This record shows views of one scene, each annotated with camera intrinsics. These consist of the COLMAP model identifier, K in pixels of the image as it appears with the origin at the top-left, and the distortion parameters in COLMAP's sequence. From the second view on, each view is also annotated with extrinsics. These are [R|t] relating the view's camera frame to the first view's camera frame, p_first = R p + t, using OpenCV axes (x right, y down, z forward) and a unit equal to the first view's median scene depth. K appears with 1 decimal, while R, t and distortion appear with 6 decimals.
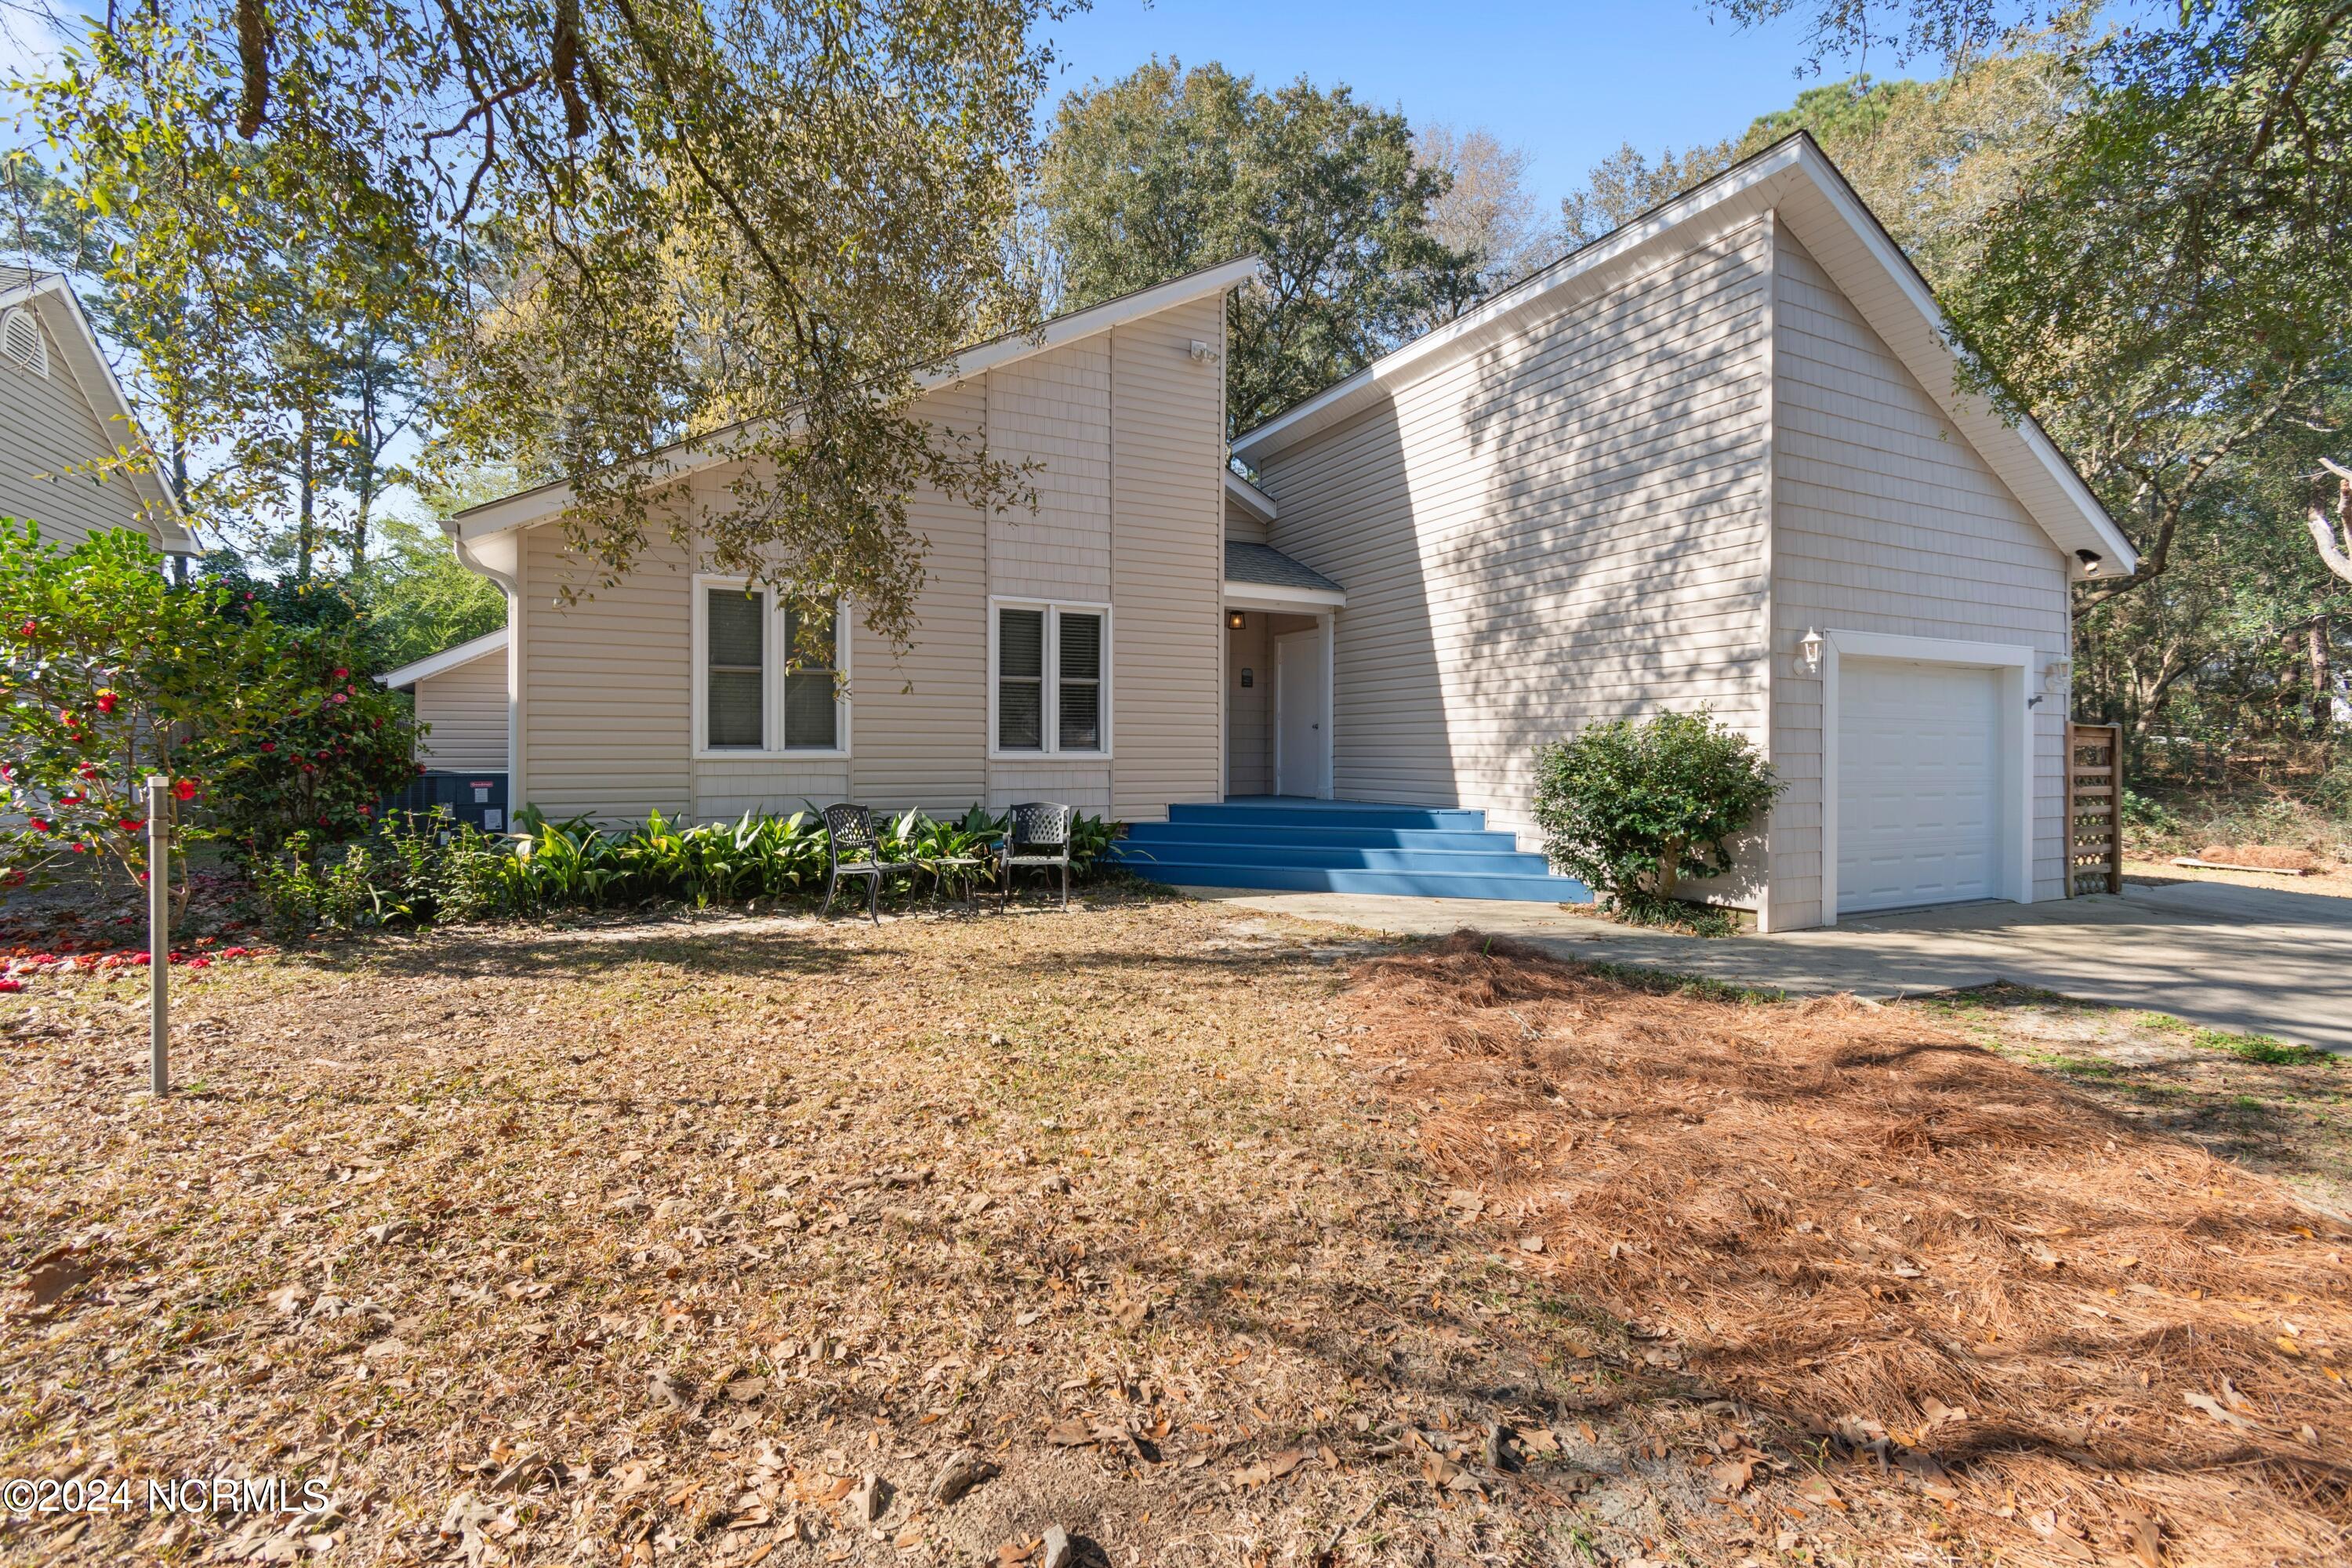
lens RADIAL K [[1062.0, 0, 1176.2], [0, 1062.0, 779.6], [0, 0, 1]] dist [0.012109, 0.000114]
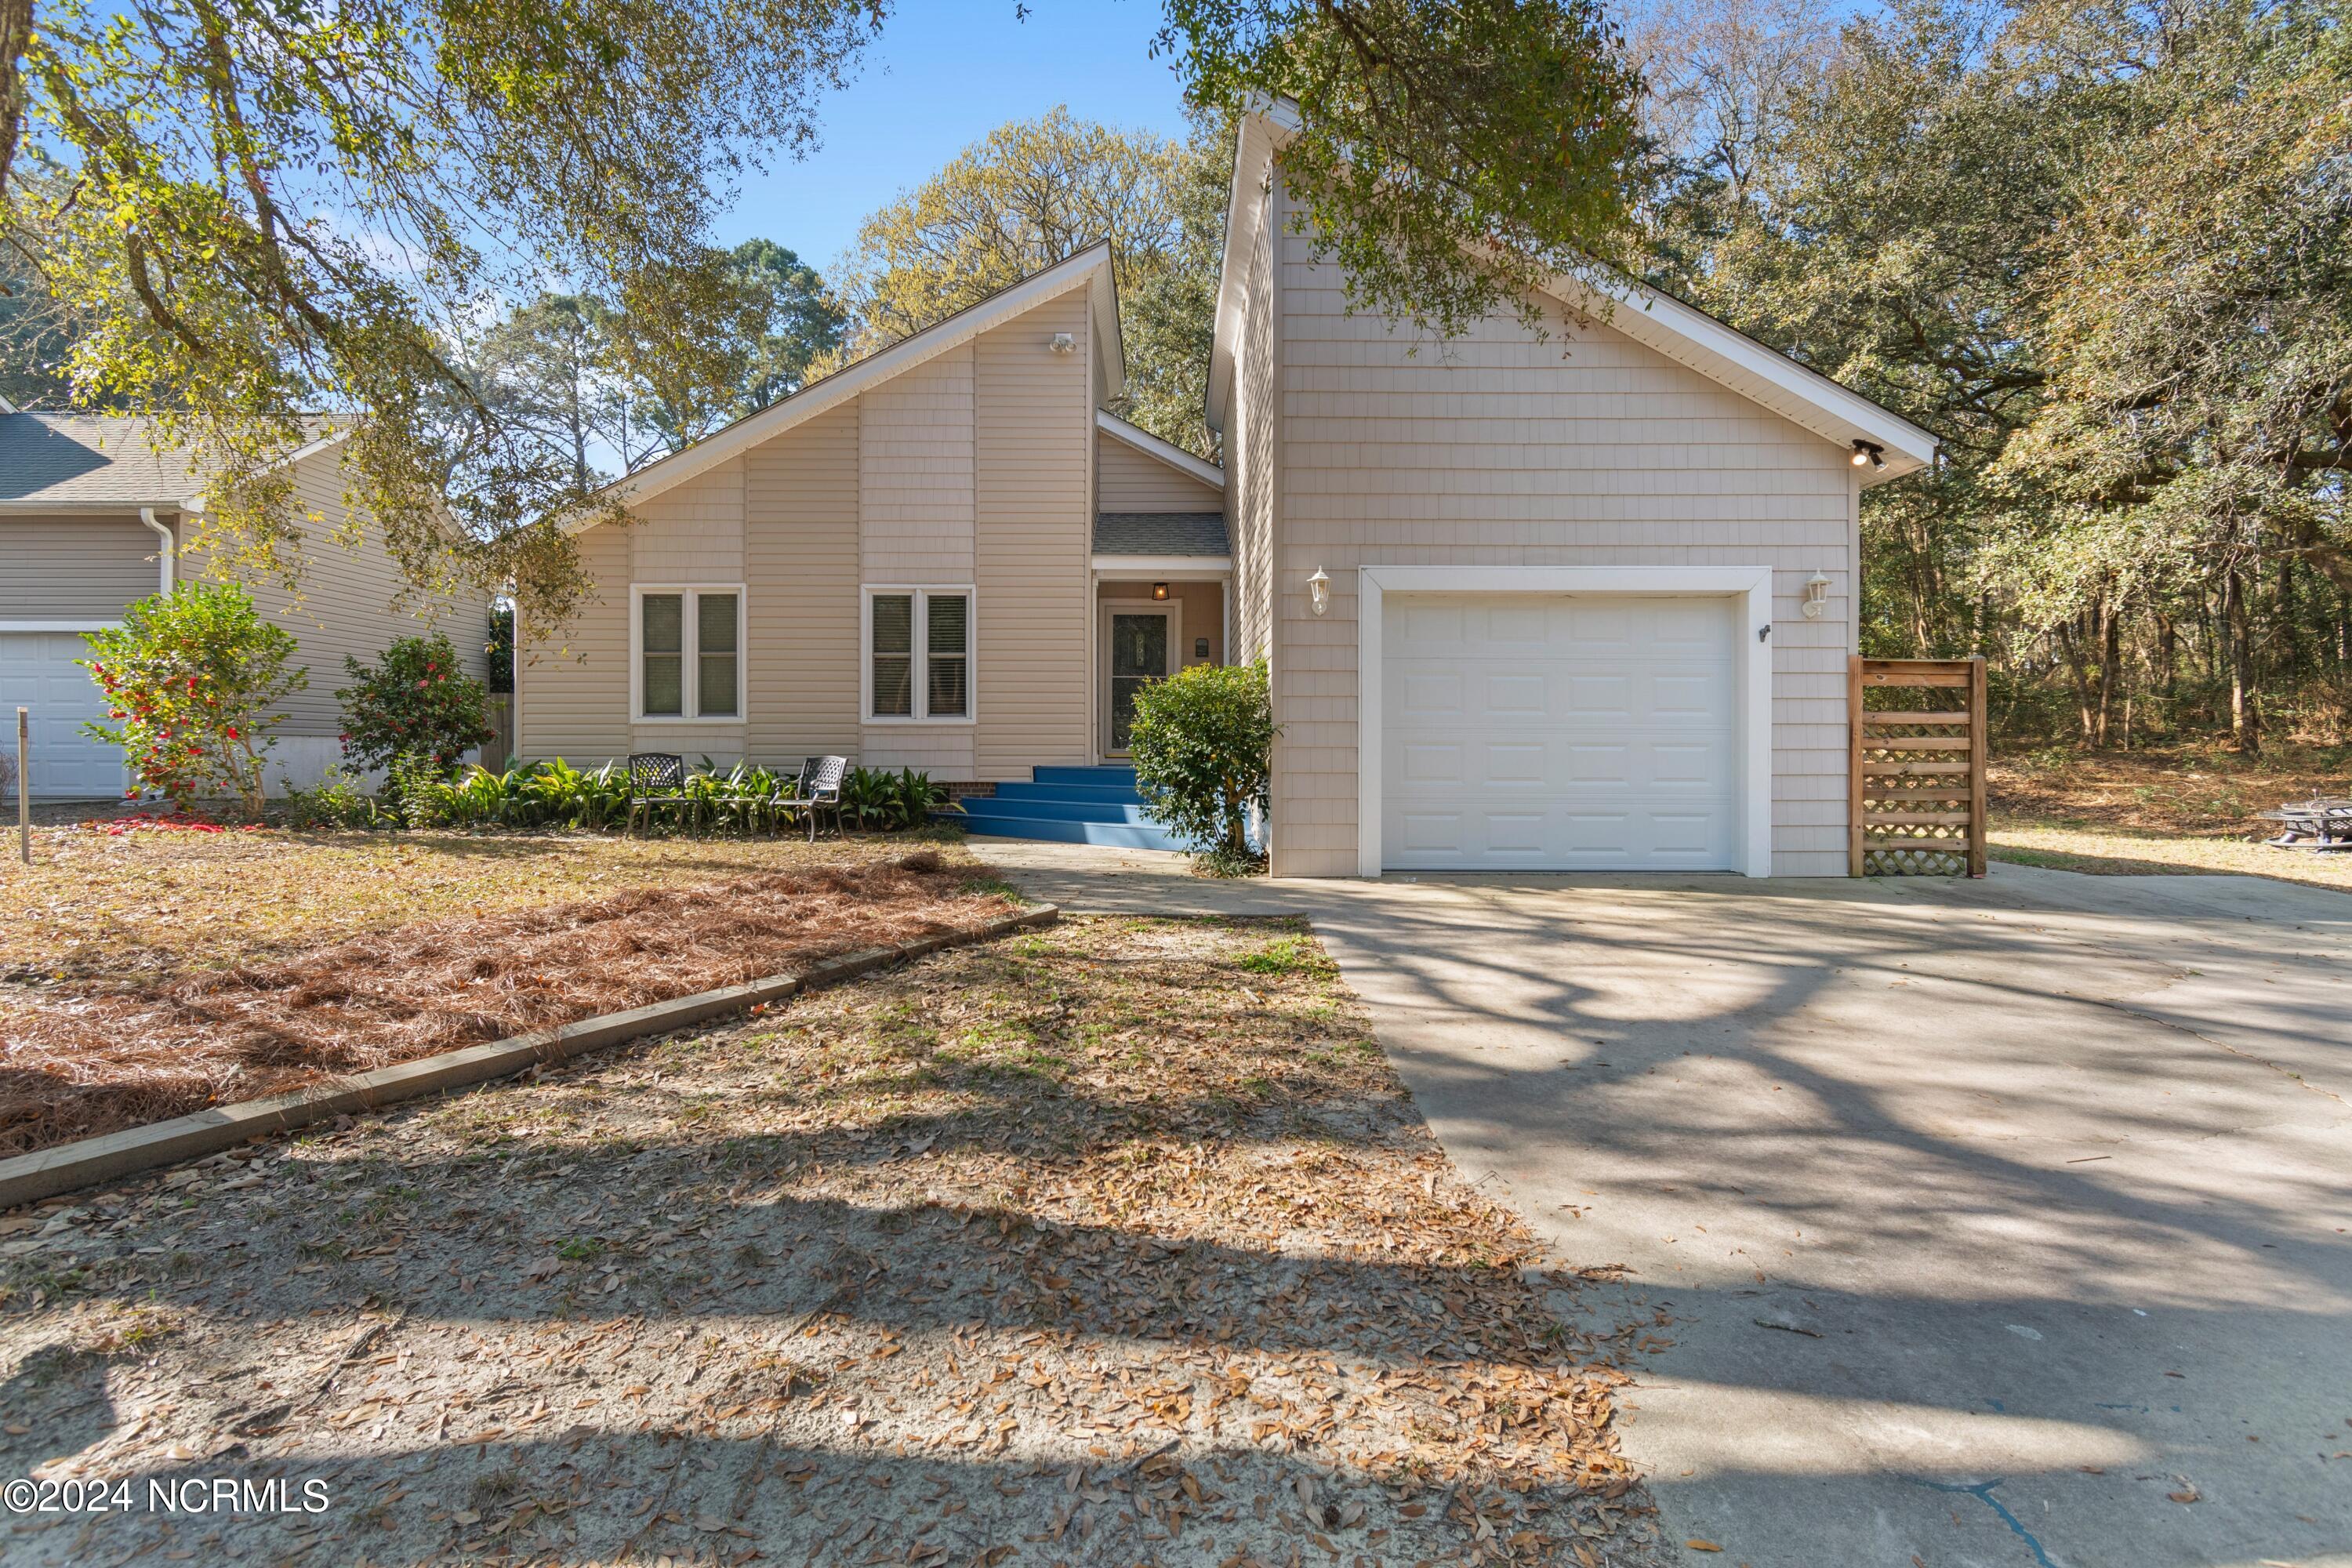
lens RADIAL K [[1147.5, 0, 1177.0], [0, 1147.5, 772.7], [0, 0, 1]] dist [-0.010536, -0.000088]
pose [[0.906459, 0.004287, -0.422273, 0.669684], [-0.006099, 0.999977, -0.002940, 0.035572], [0.422250, 0.005240, 0.906464, 0.002734]]
